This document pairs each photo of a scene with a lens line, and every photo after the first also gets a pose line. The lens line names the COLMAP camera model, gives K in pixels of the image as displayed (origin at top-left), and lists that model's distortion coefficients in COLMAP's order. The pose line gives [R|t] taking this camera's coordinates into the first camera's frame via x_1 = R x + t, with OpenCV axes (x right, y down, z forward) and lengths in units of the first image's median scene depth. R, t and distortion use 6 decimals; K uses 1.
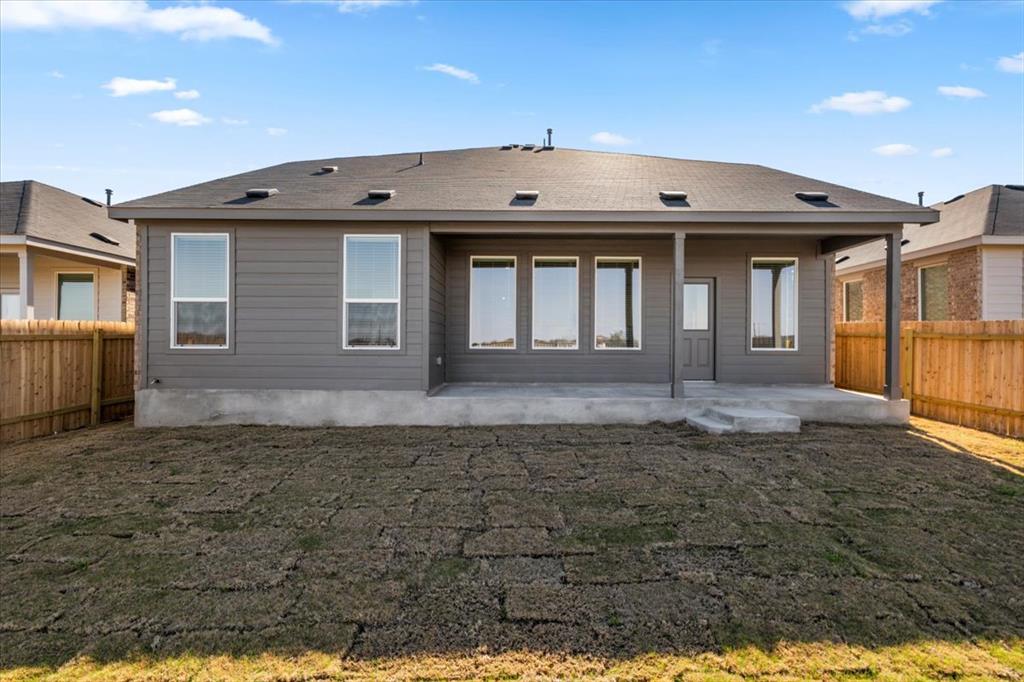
lens RADIAL K [[484.1, 0, 512.0], [0, 484.1, 341.0], [0, 0, 1]] dist [0.001739, 0.000844]
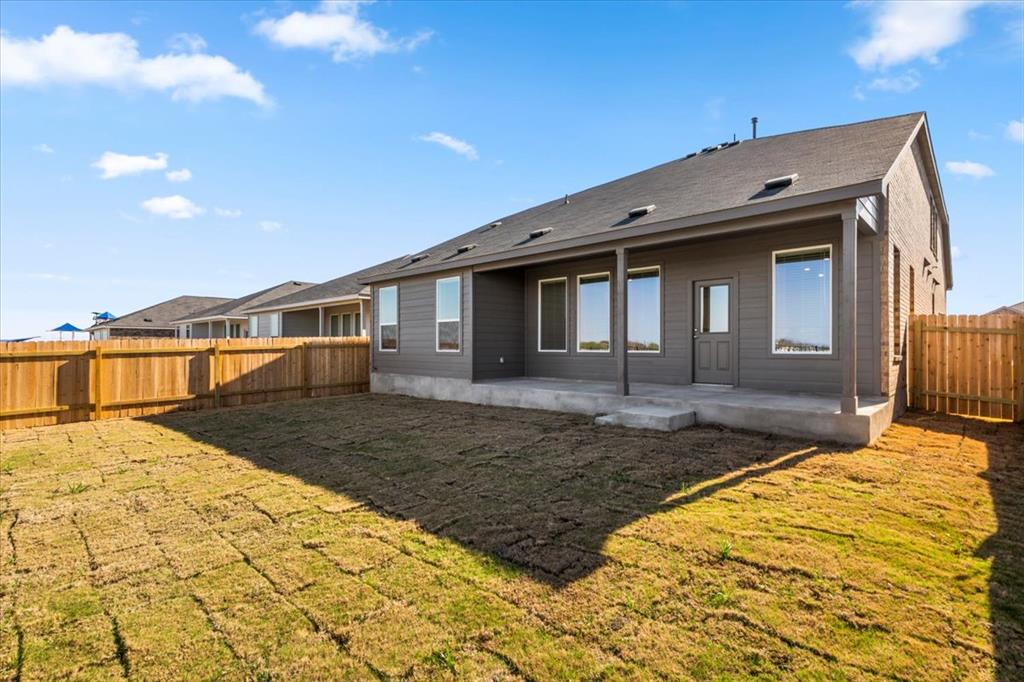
lens RADIAL K [[484.1, 0, 512.0], [0, 484.1, 341.0], [0, 0, 1]] dist [0.001739, 0.000844]
pose [[0.726426, -0.013400, -0.687114, 0.930192], [0.006927, 0.999902, -0.012176, 0.003786], [0.687210, 0.004085, 0.726447, 0.007659]]
